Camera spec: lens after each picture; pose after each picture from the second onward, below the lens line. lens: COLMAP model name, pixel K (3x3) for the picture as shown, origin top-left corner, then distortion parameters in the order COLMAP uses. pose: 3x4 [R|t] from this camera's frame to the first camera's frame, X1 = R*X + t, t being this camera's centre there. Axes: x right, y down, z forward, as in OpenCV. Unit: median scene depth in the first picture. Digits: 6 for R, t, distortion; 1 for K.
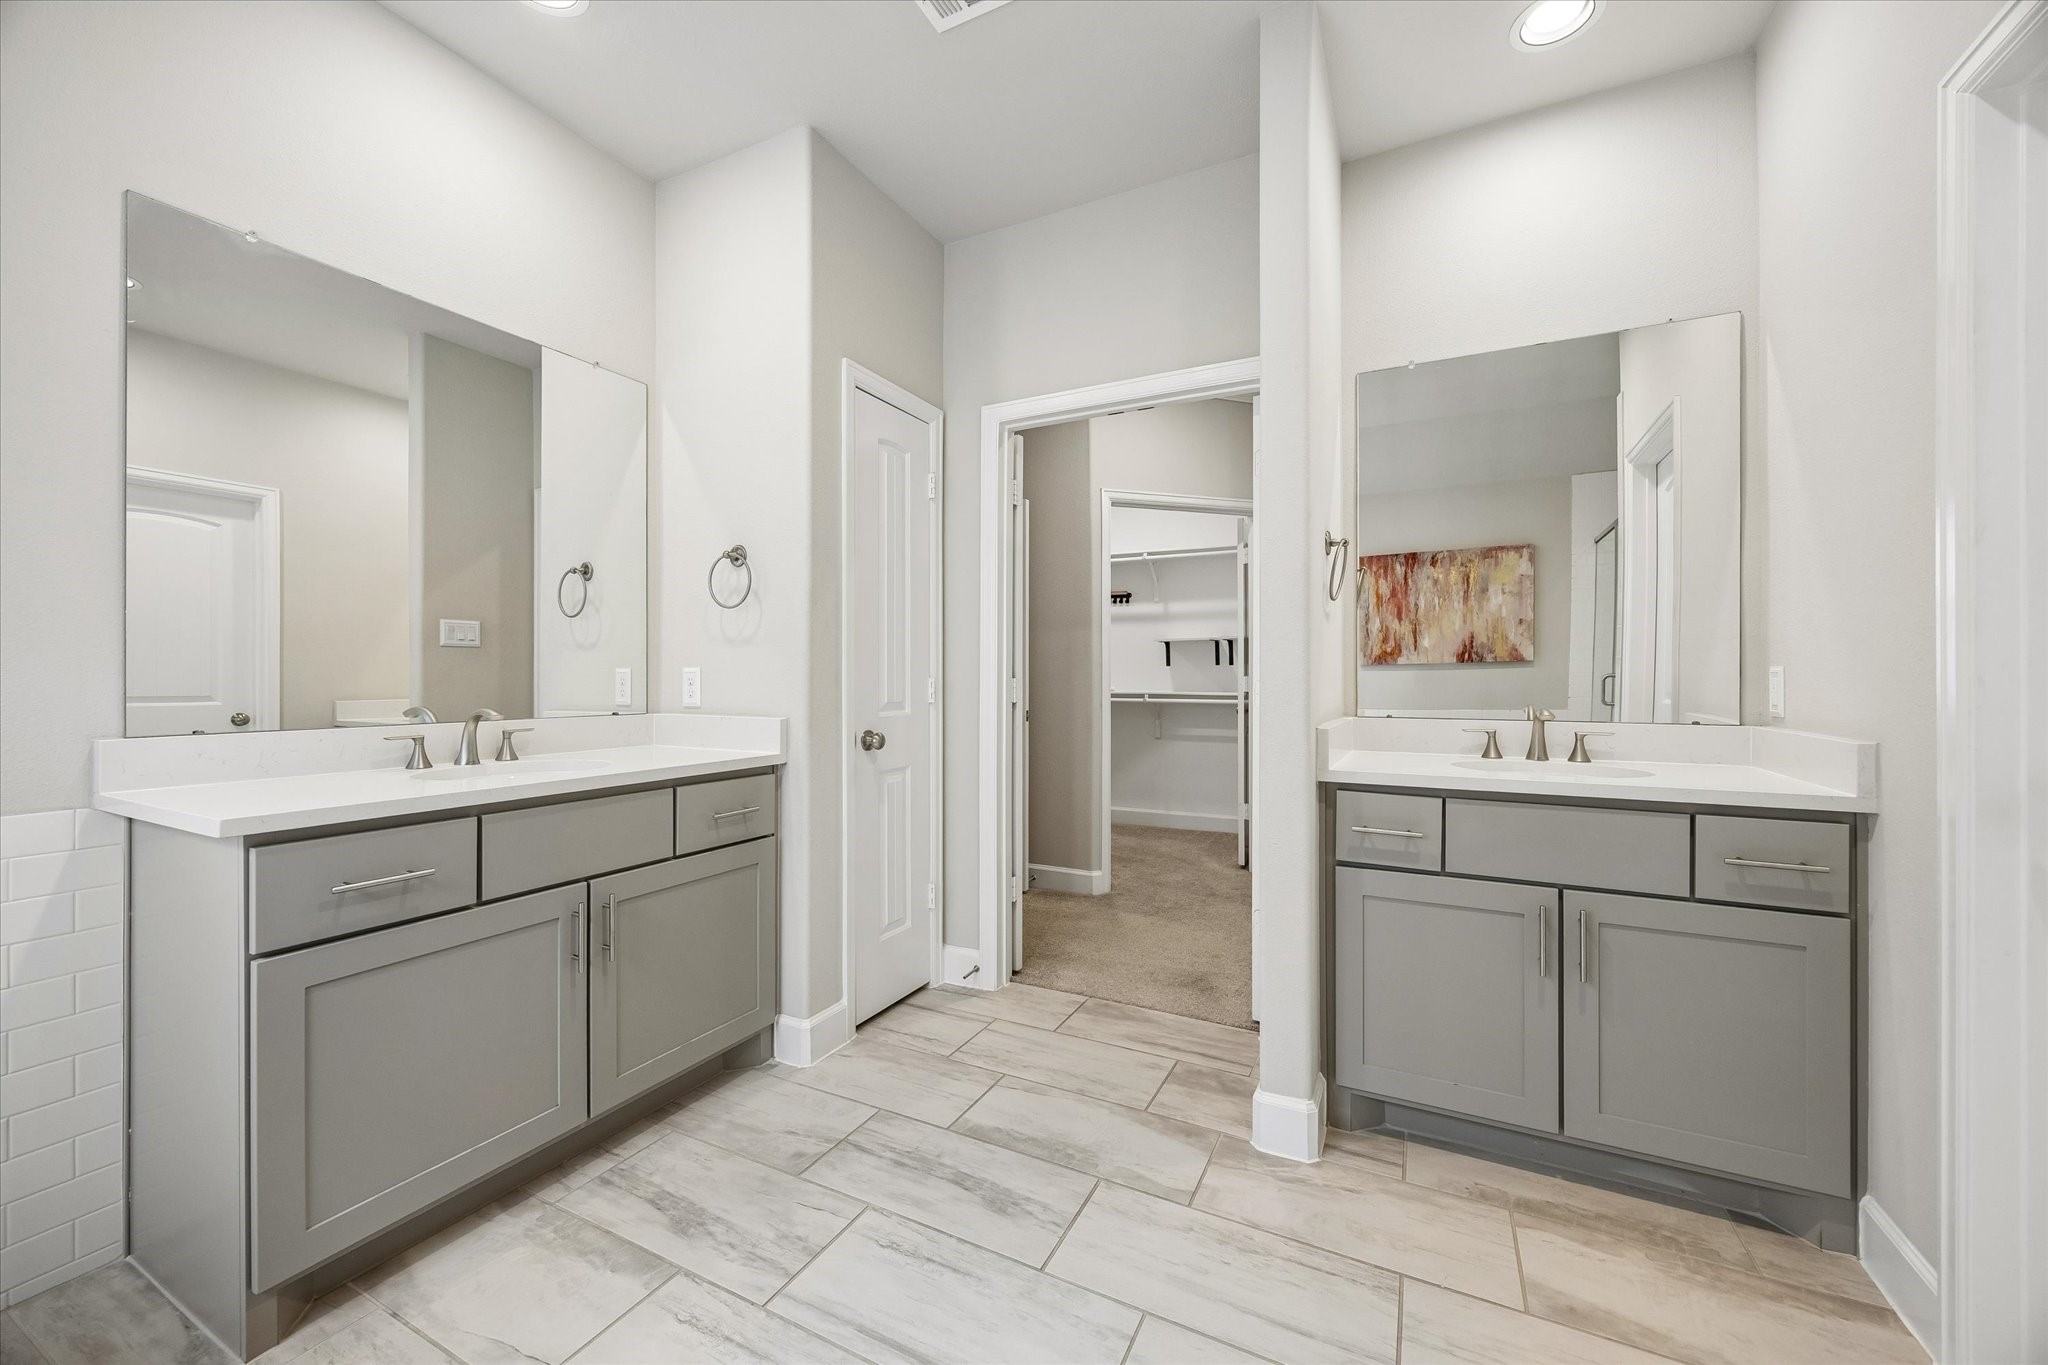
lens RADIAL K [[779.6, 0, 1020.7], [0, 779.6, 678.0], [0, 0, 1]] dist [-0.000239, -0.000016]
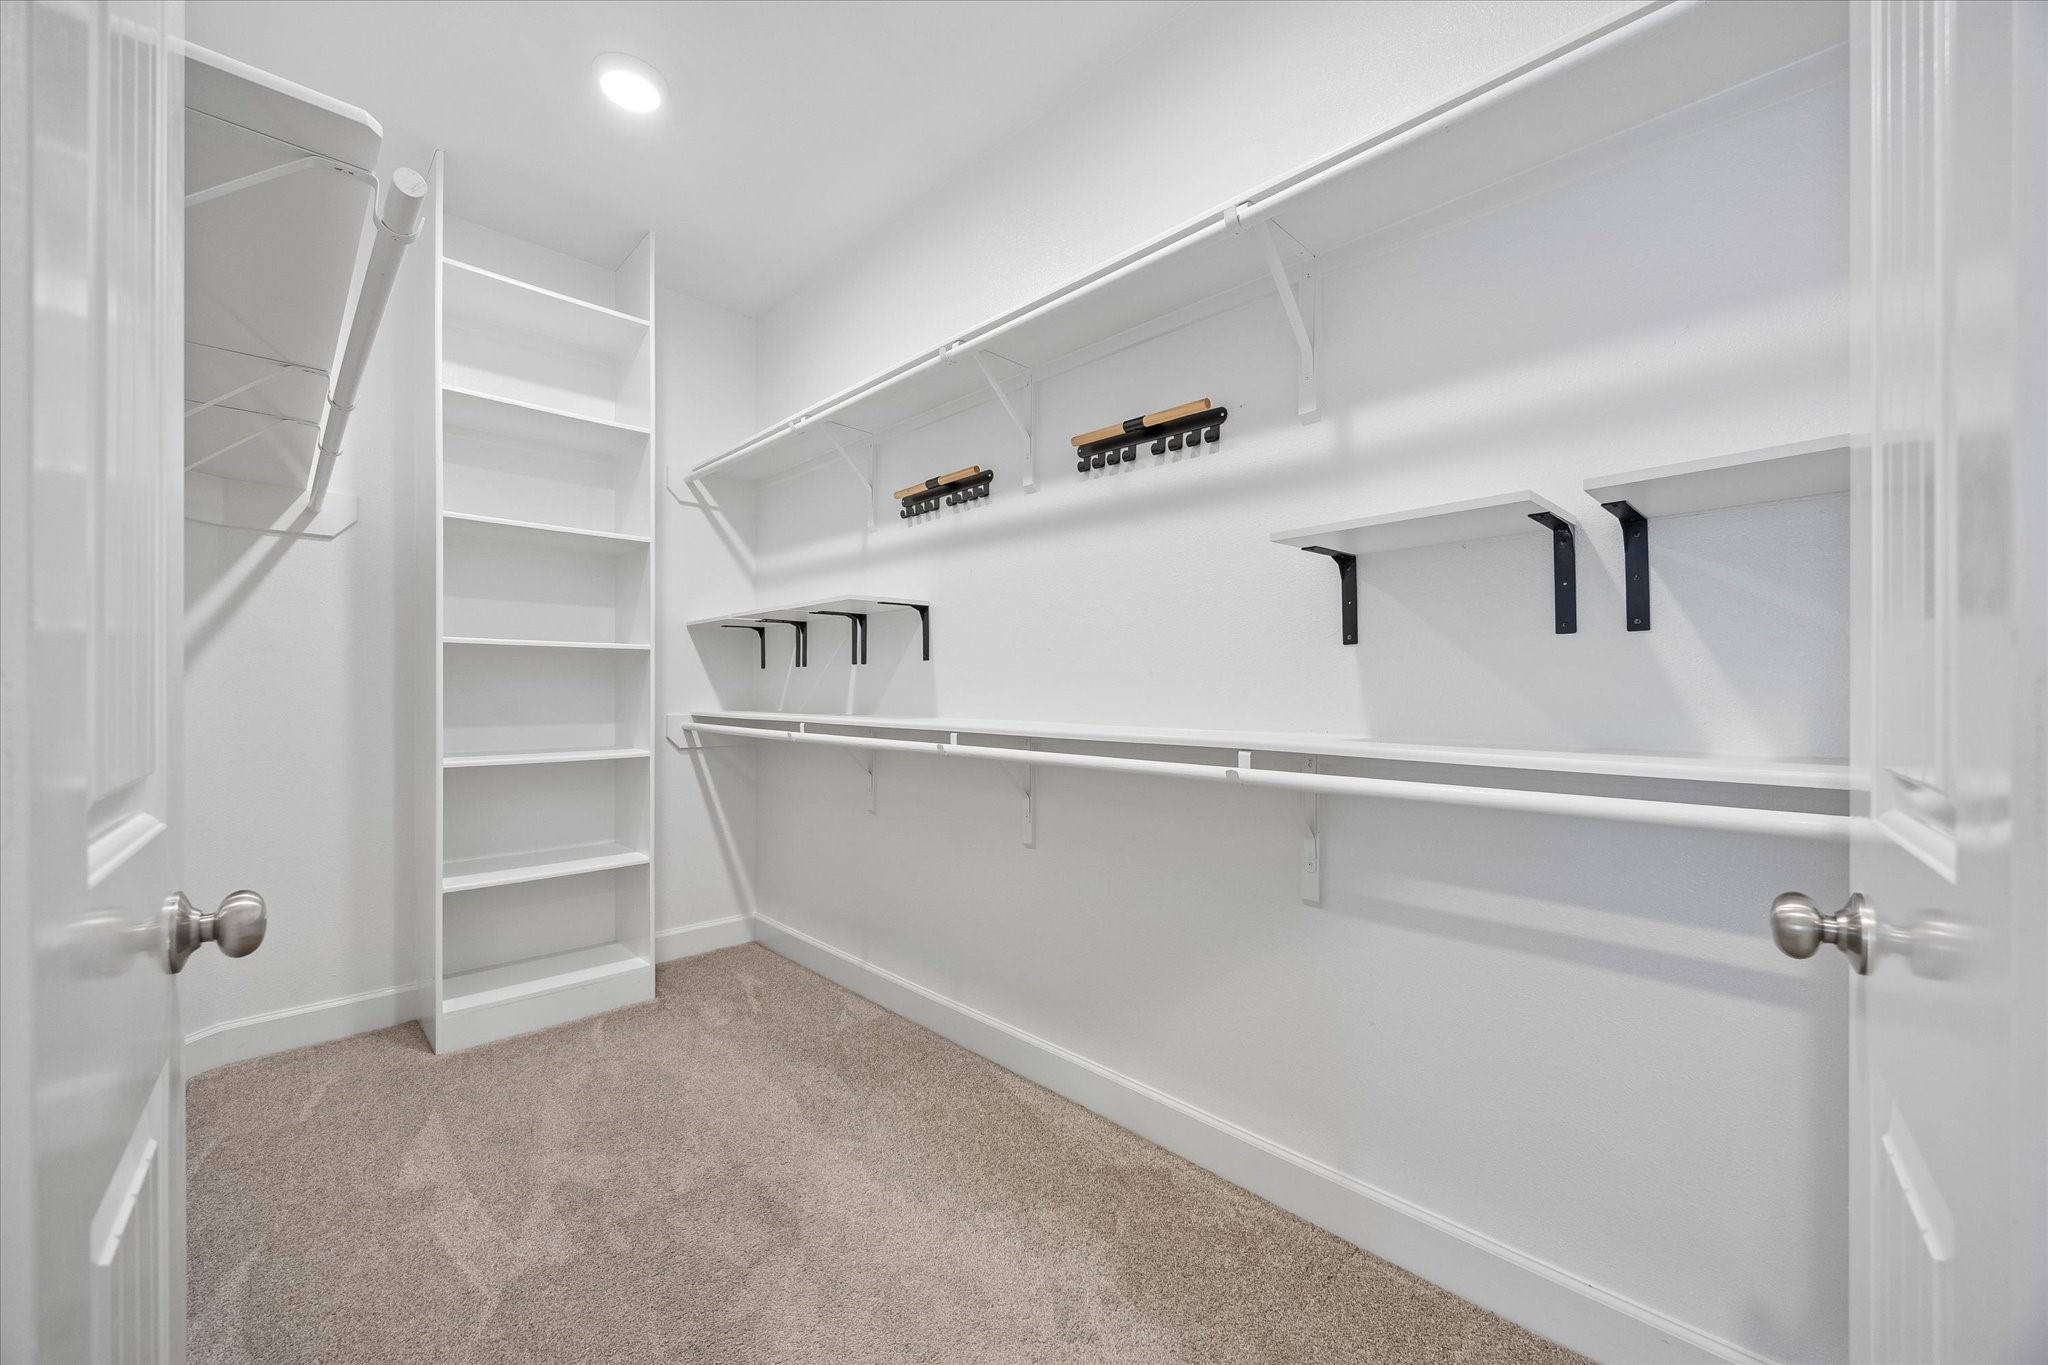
lens RADIAL K [[779.6, 0, 1020.7], [0, 779.6, 678.0], [0, 0, 1]] dist [-0.000239, -0.000016]
pose [[0.927386, -0.006593, -0.374048, 0.189103], [0.001030, 0.999886, -0.015071, 0.000242], [0.374105, 0.013591, 0.927287, 0.725585]]
